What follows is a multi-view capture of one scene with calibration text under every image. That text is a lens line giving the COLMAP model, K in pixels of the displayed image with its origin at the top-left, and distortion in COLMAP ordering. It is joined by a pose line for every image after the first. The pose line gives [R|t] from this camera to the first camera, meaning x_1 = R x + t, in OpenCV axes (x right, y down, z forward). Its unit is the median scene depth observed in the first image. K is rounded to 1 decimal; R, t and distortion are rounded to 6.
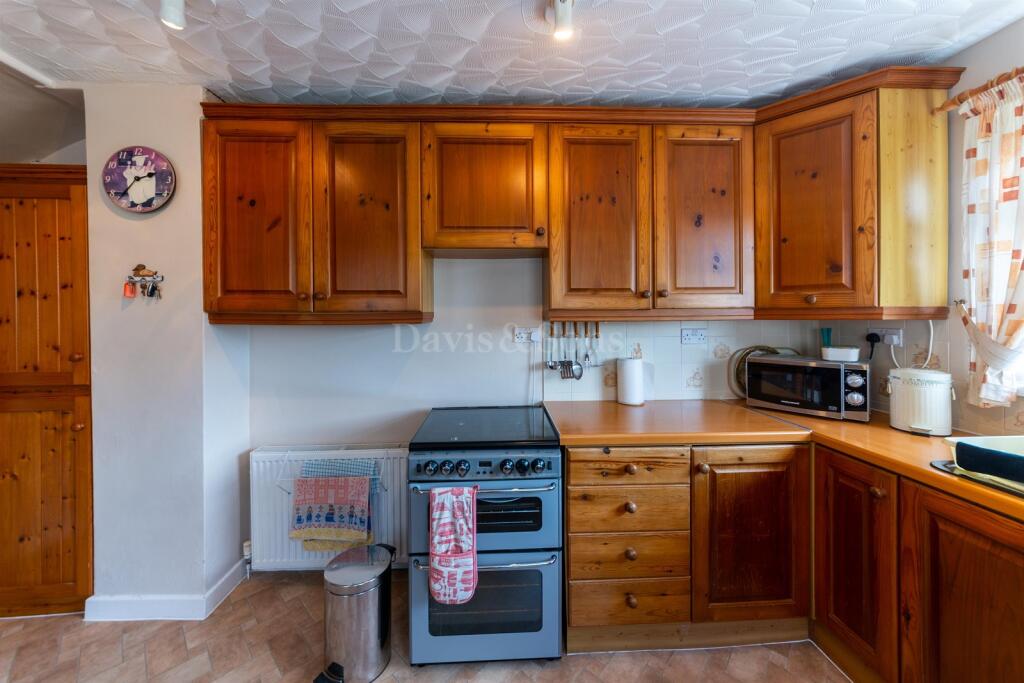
lens RADIAL K [[358.2, 0, 504.6], [0, 358.2, 314.0], [0, 0, 1]] dist [-0.004102, -0.000086]
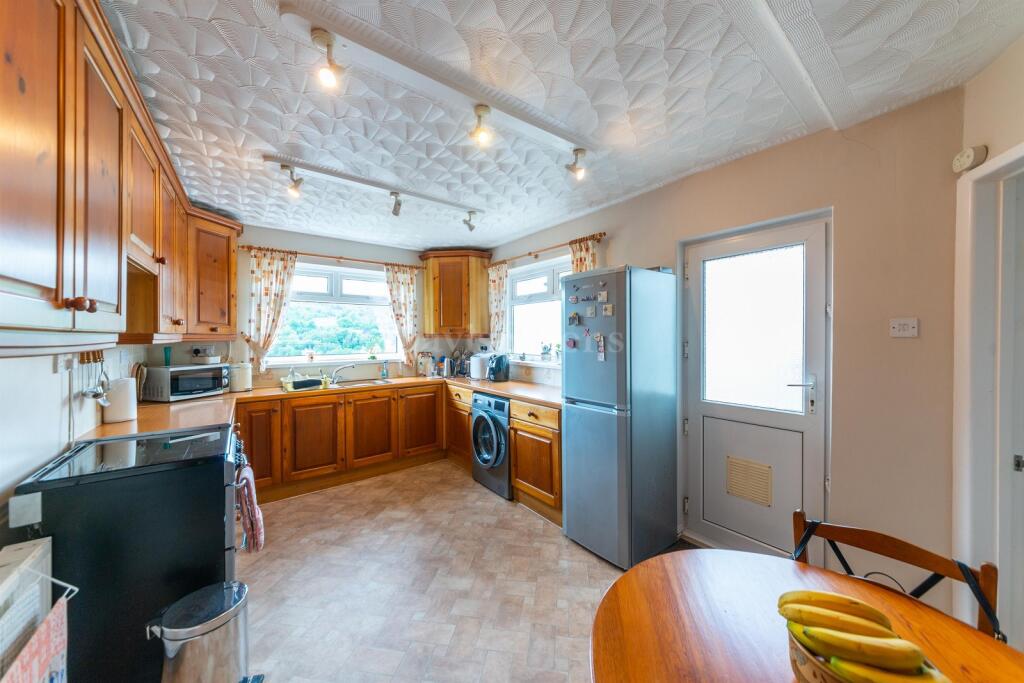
lens RADIAL K [[358.2, 0, 513.4], [0, 358.2, 338.9], [0, 0, 1]] dist [-0.004102, -0.000086]
pose [[-0.567200, 0.004292, 0.823569, -1.473360], [0.006977, 0.999976, -0.000407, 0.017441], [-0.823550, 0.005515, -0.567216, 0.788211]]
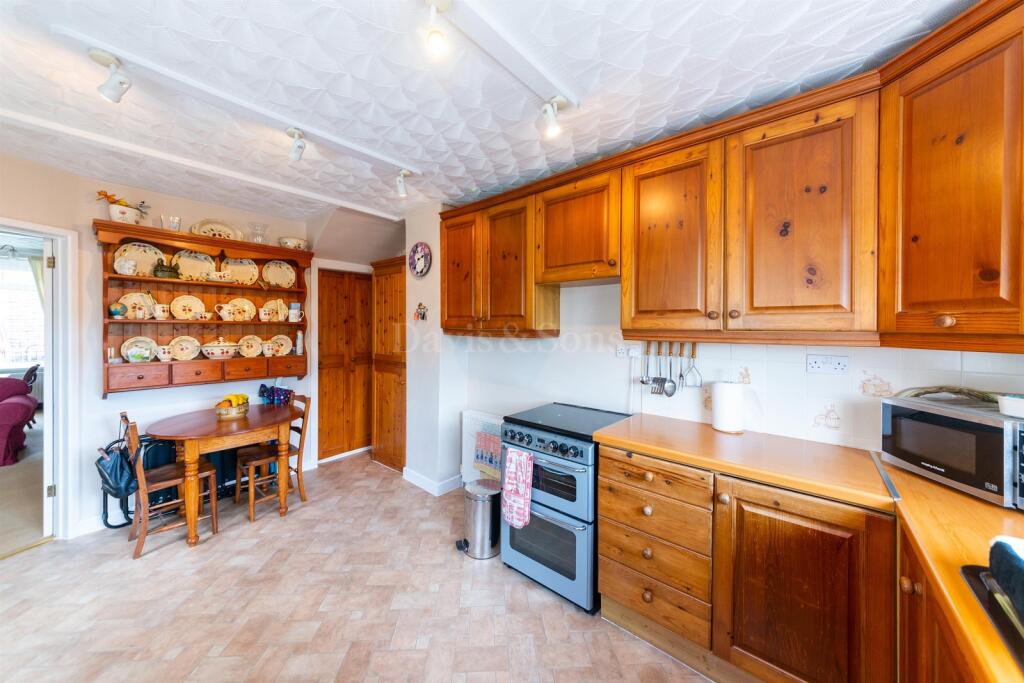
lens RADIAL K [[358.2, 0, 526.0], [0, 358.2, 327.2], [0, 0, 1]] dist [-0.004102, -0.000086]
pose [[0.742707, 0.011606, -0.669516, 0.713748], [-0.010354, 0.999929, 0.005848, -0.024963], [0.669536, 0.002589, 0.742775, -0.061766]]
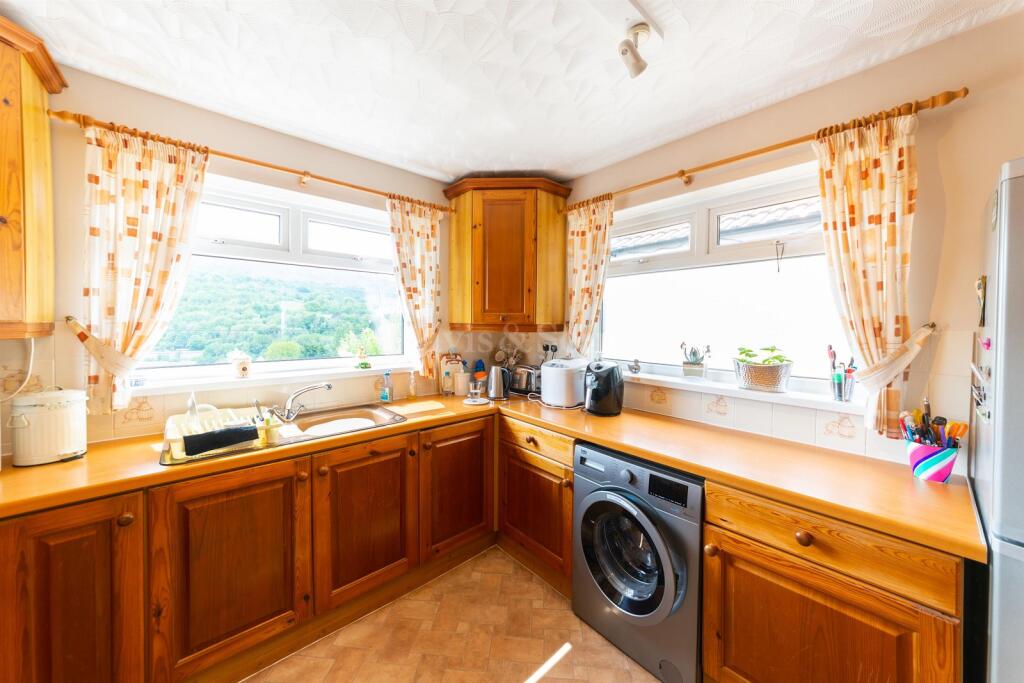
lens RADIAL K [[358.2, 0, 510.9], [0, 358.2, 331.6], [0, 0, 1]] dist [-0.004102, -0.000086]
pose [[-0.620396, -0.016028, 0.784125, -0.257221], [-0.005267, 0.999854, 0.016270, -0.017816], [-0.784271, 0.005964, -0.620389, 0.587193]]
